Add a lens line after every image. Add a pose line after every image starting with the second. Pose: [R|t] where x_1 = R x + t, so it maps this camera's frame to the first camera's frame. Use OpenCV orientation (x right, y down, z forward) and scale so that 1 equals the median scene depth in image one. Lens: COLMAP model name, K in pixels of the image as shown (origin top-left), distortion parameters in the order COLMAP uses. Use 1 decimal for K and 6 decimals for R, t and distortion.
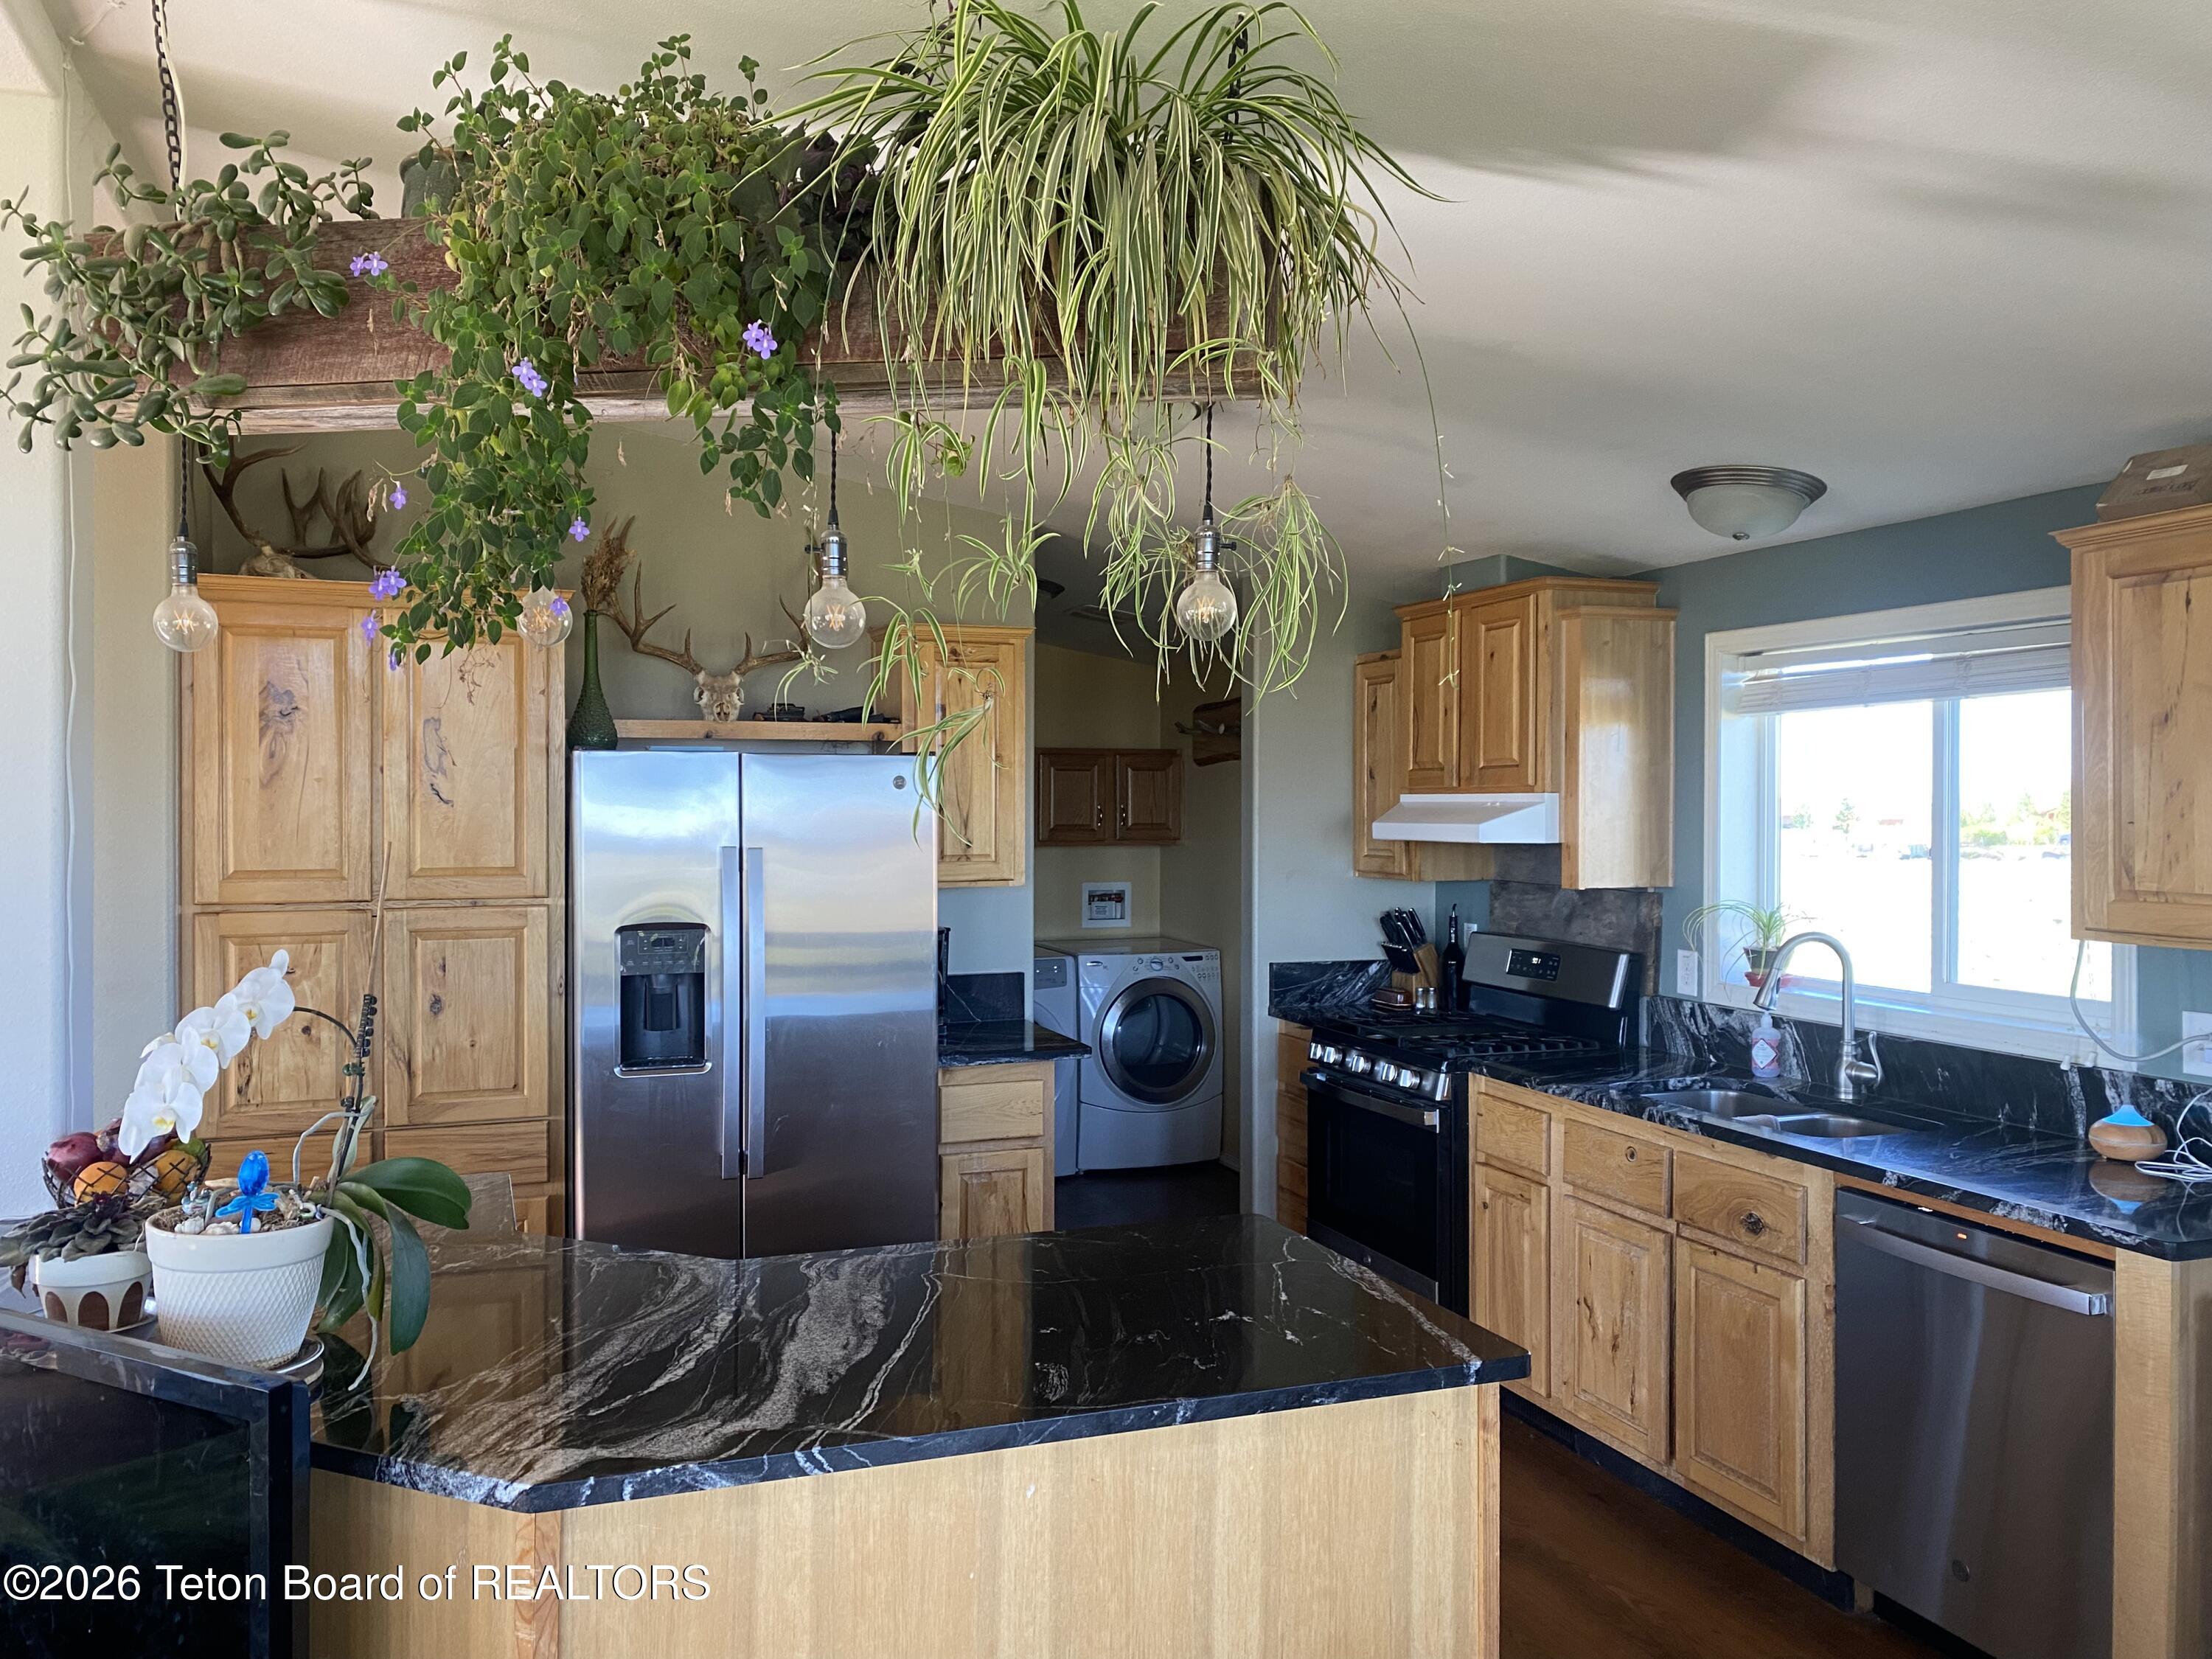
lens RADIAL K [[1634.4, 0, 1107.0], [0, 1634.4, 818.3], [0, 0, 1]] dist [0.003433, 0.002531]
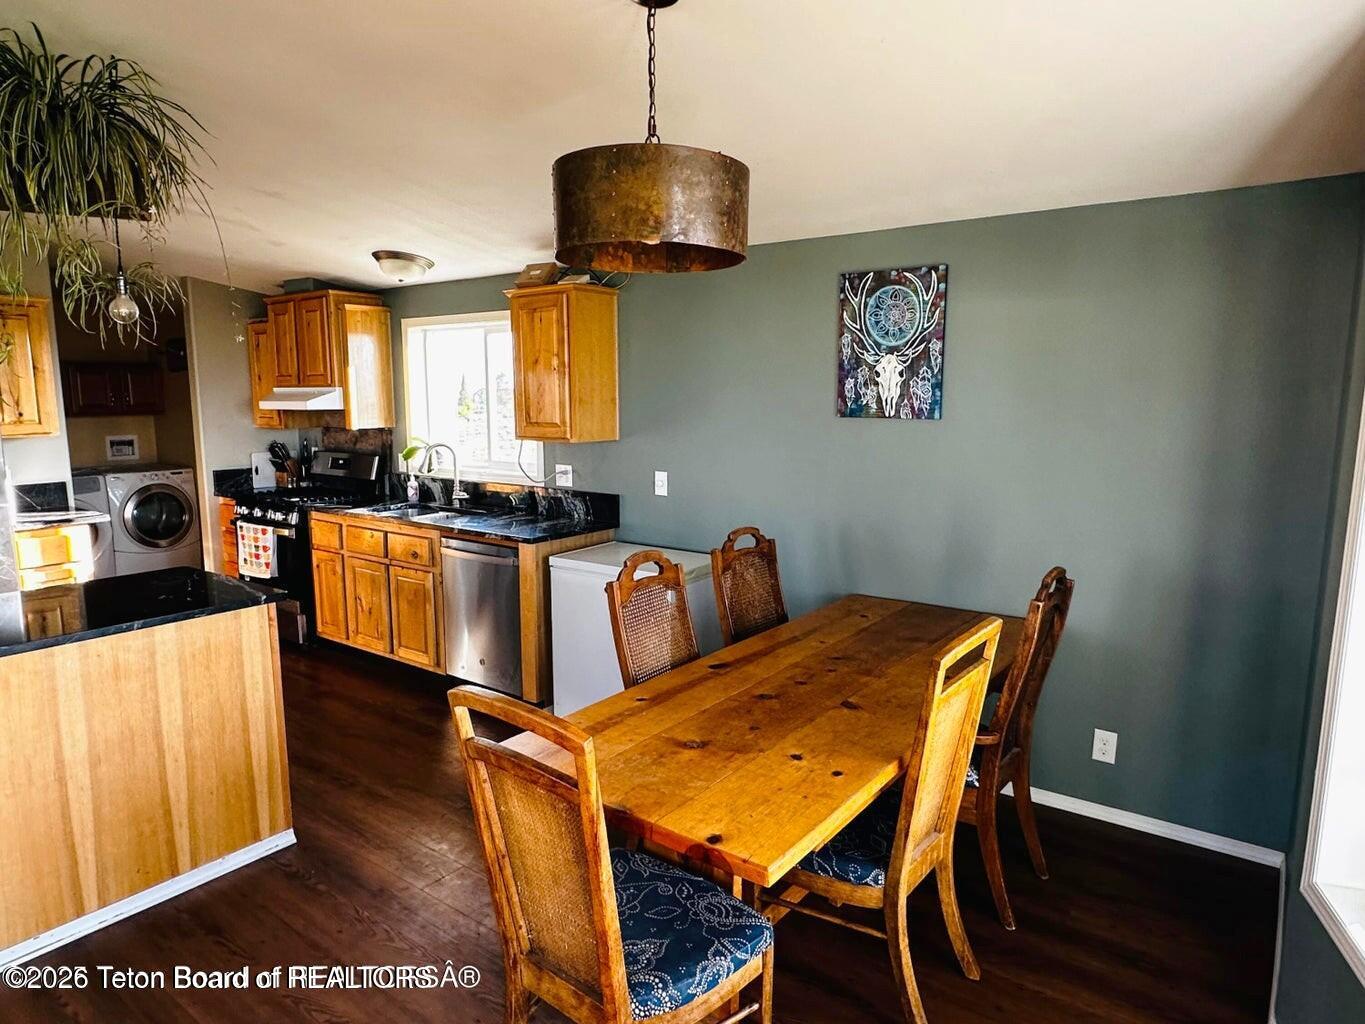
lens RADIAL K [[843.6, 0, 678.5], [0, 843.6, 521.8], [0, 0, 1]] dist [0.004823, -0.001074]
pose [[0.845661, -0.085111, 0.526891, 0.036561], [0.008644, 0.989258, 0.145927, 0.002567], [-0.533651, -0.118850, 0.837312, -0.265755]]
